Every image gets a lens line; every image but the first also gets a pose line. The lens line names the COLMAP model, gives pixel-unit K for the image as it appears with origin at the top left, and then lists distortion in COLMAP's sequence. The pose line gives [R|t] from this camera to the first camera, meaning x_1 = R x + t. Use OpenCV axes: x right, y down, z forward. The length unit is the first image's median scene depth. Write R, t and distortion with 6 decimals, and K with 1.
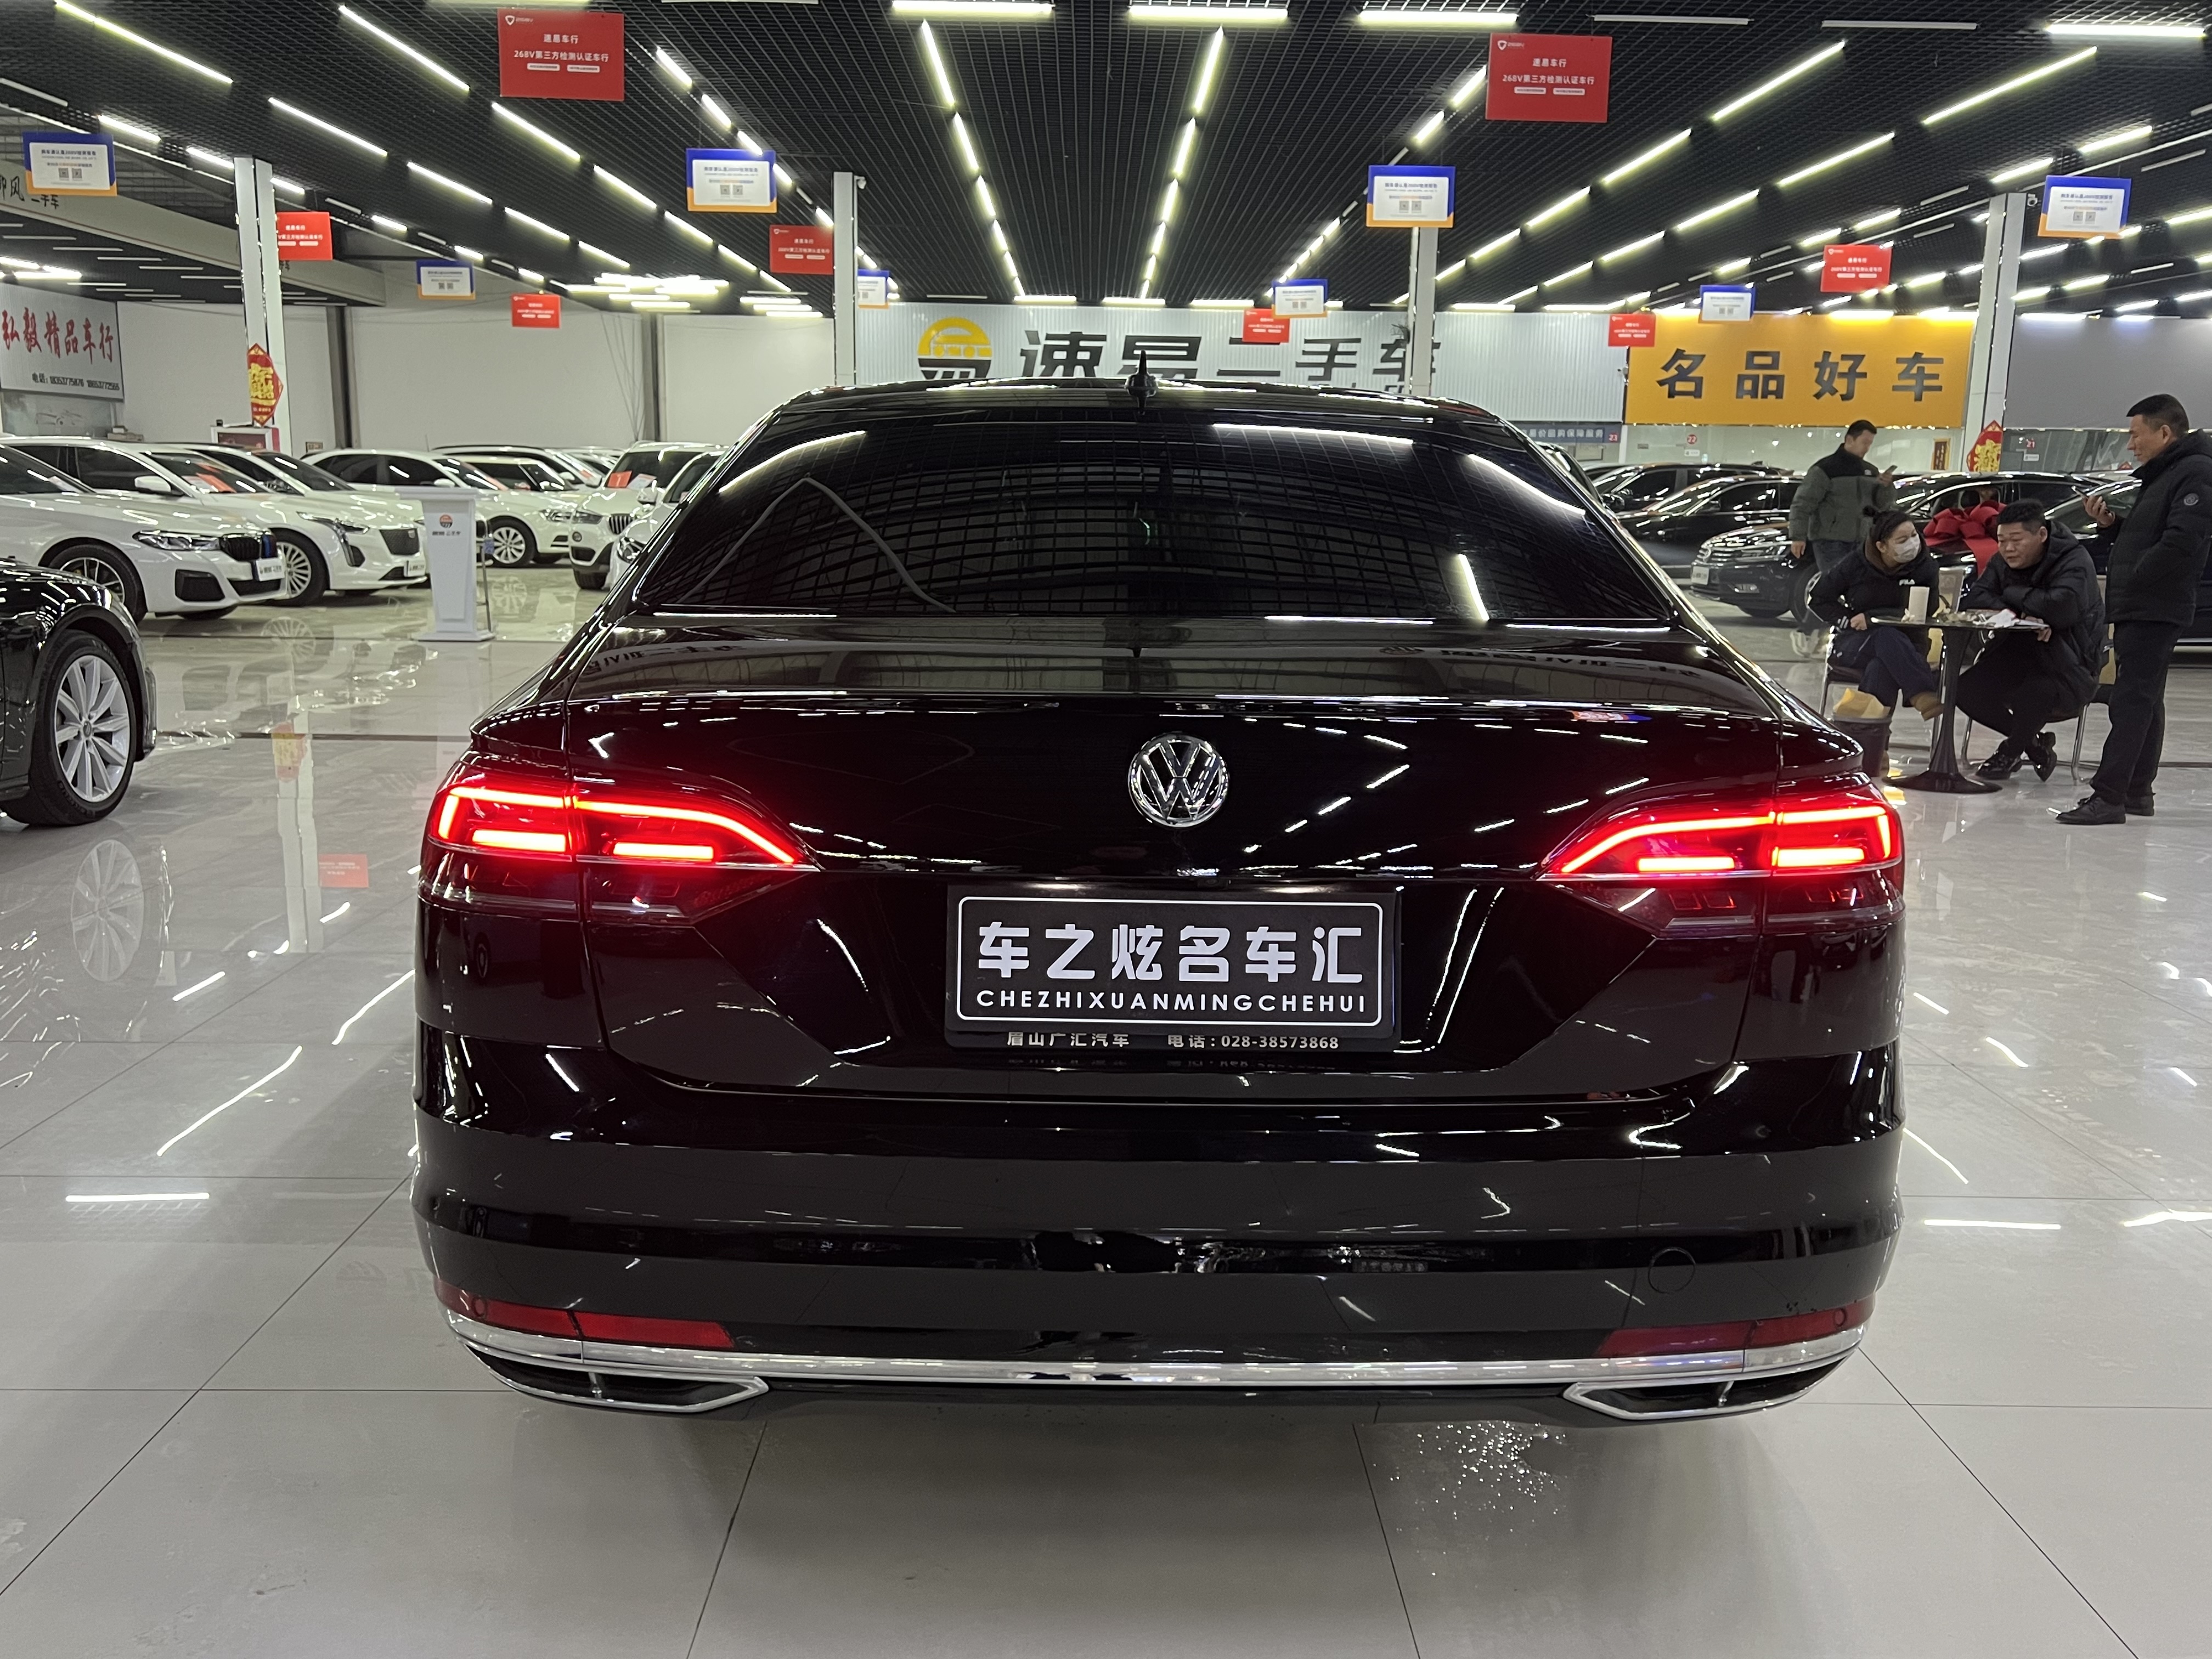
lens RADIAL K [[1905.5, 0, 1116.2], [0, 1905.5, 831.6], [0, 0, 1]] dist [0.040518, 0.011310]
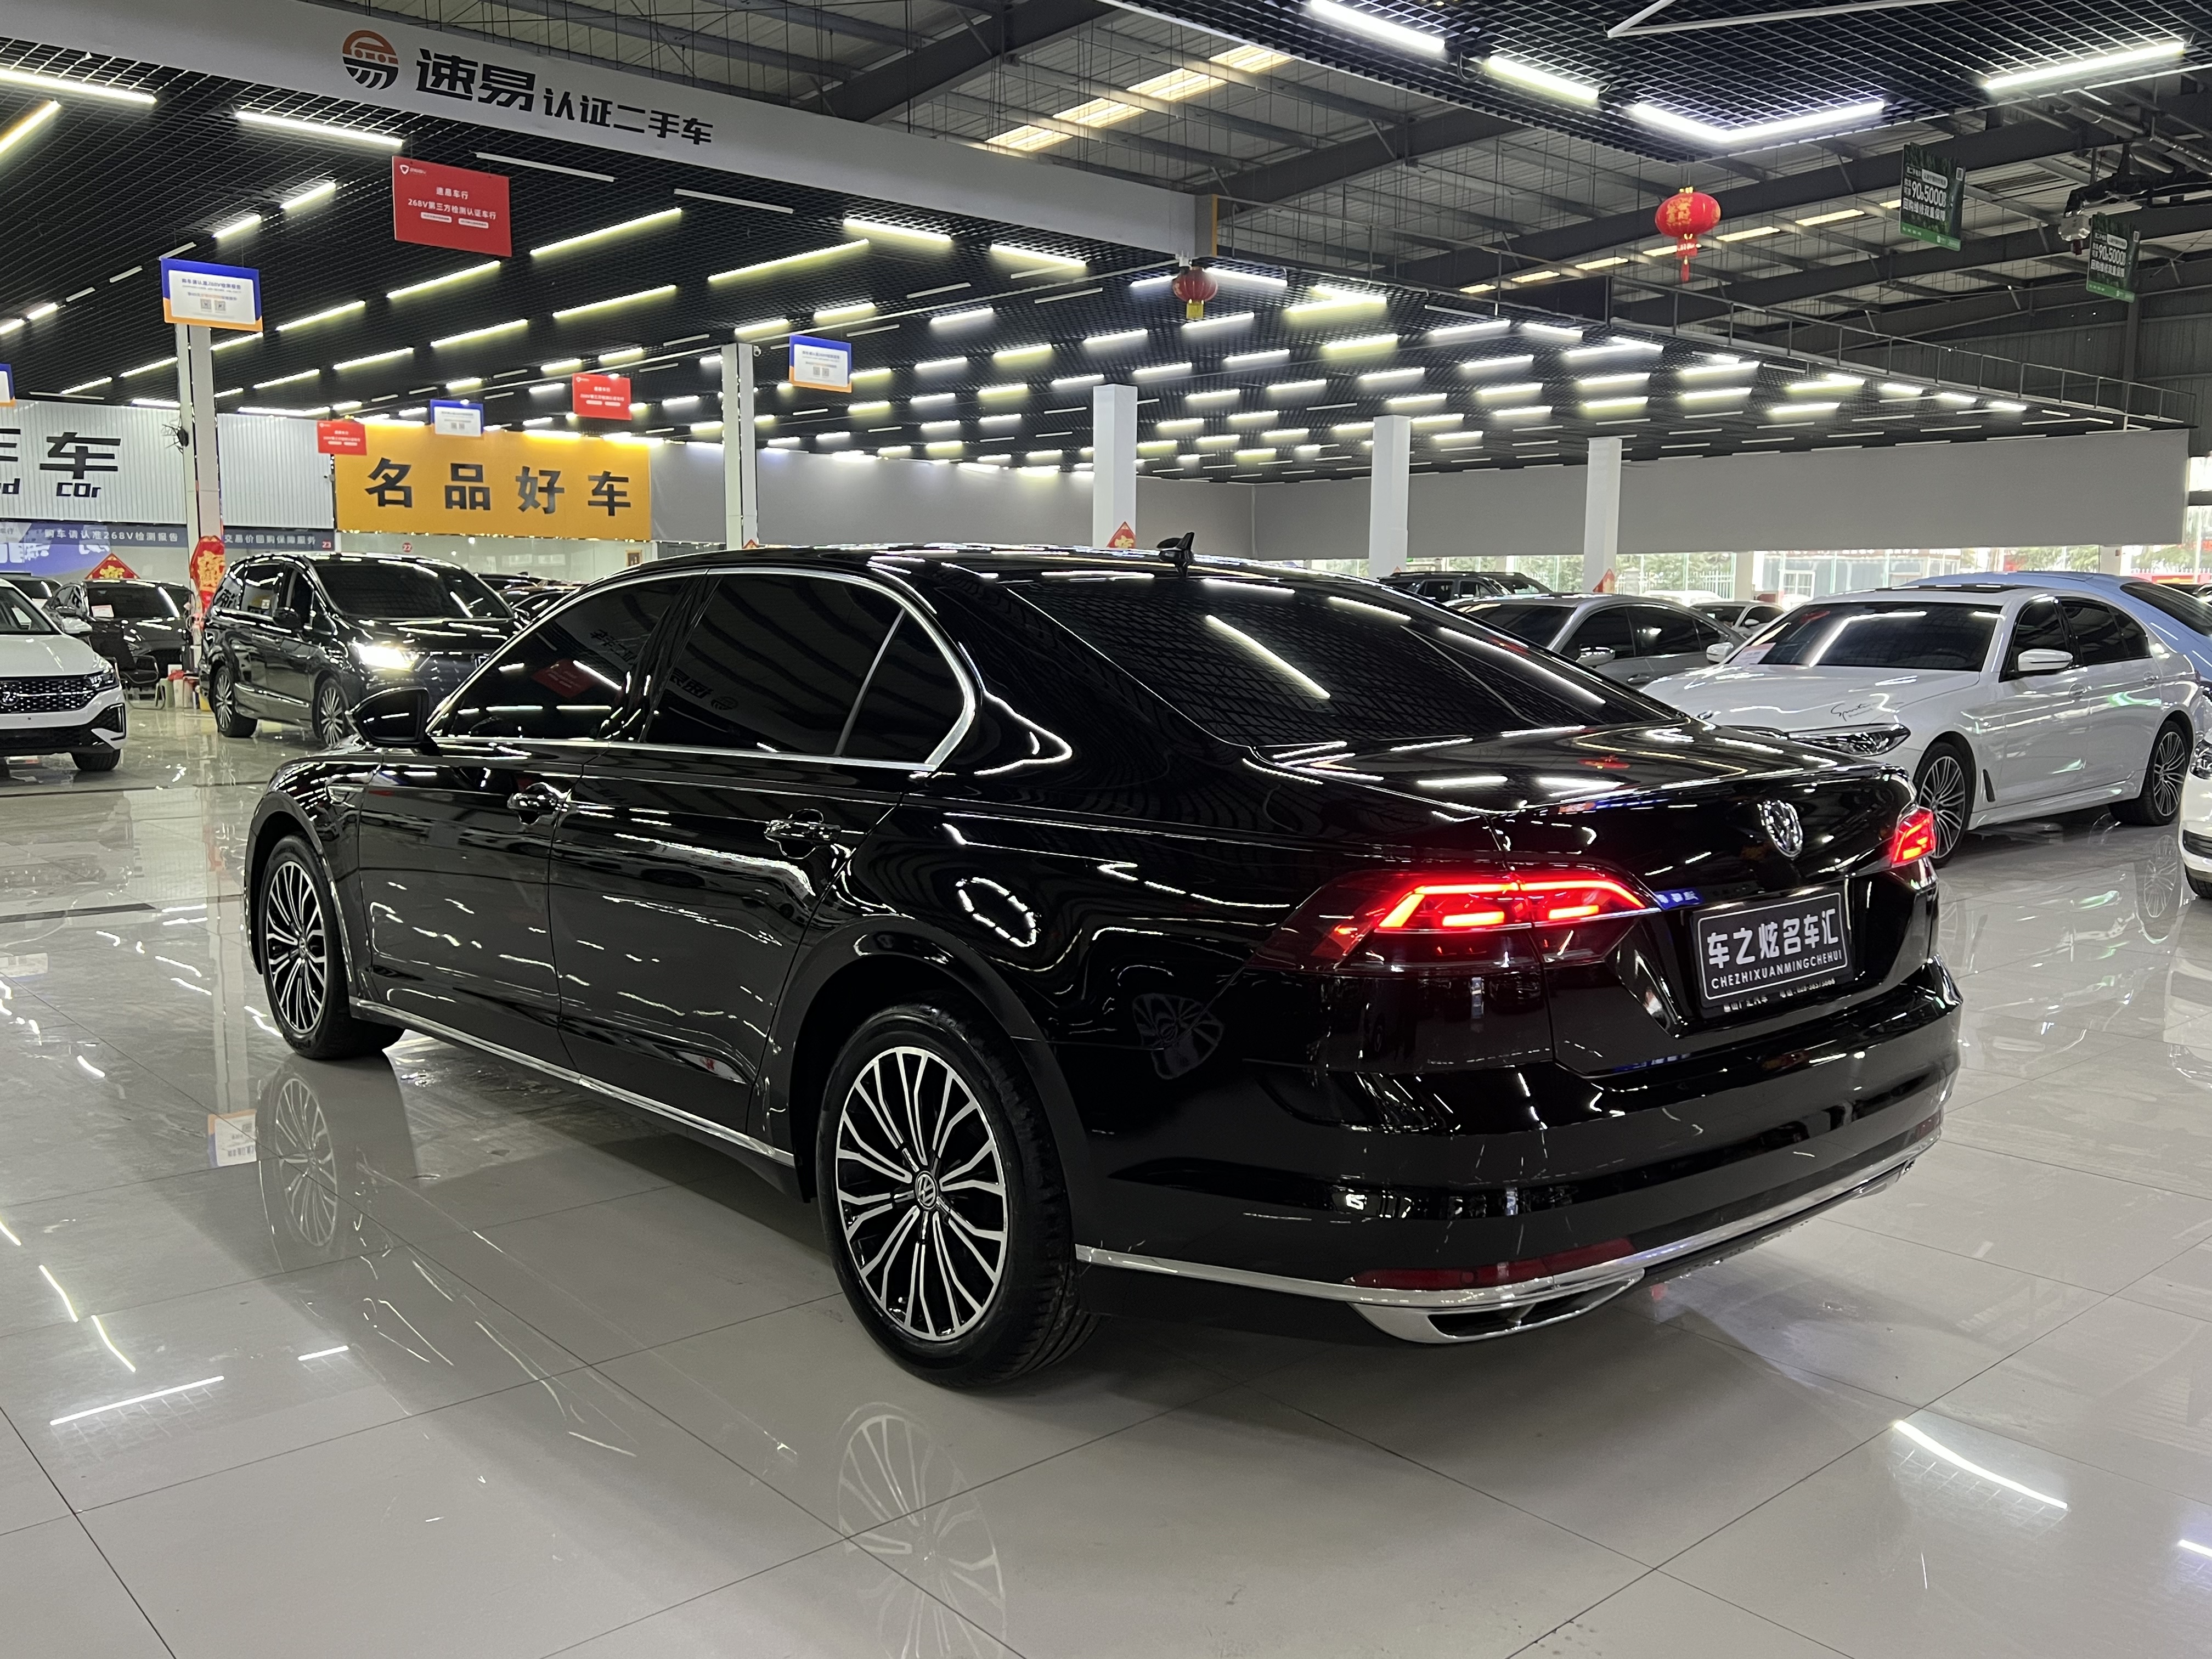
lens RADIAL K [[1905.5, 0, 1116.2], [0, 1905.5, 831.6], [0, 0, 1]] dist [0.040518, 0.011310]
pose [[0.757951, -0.091371, 0.645880, -0.147580], [0.124672, 0.992180, -0.005944, -0.008727], [-0.640286, 0.085029, 0.763416, 0.013776]]
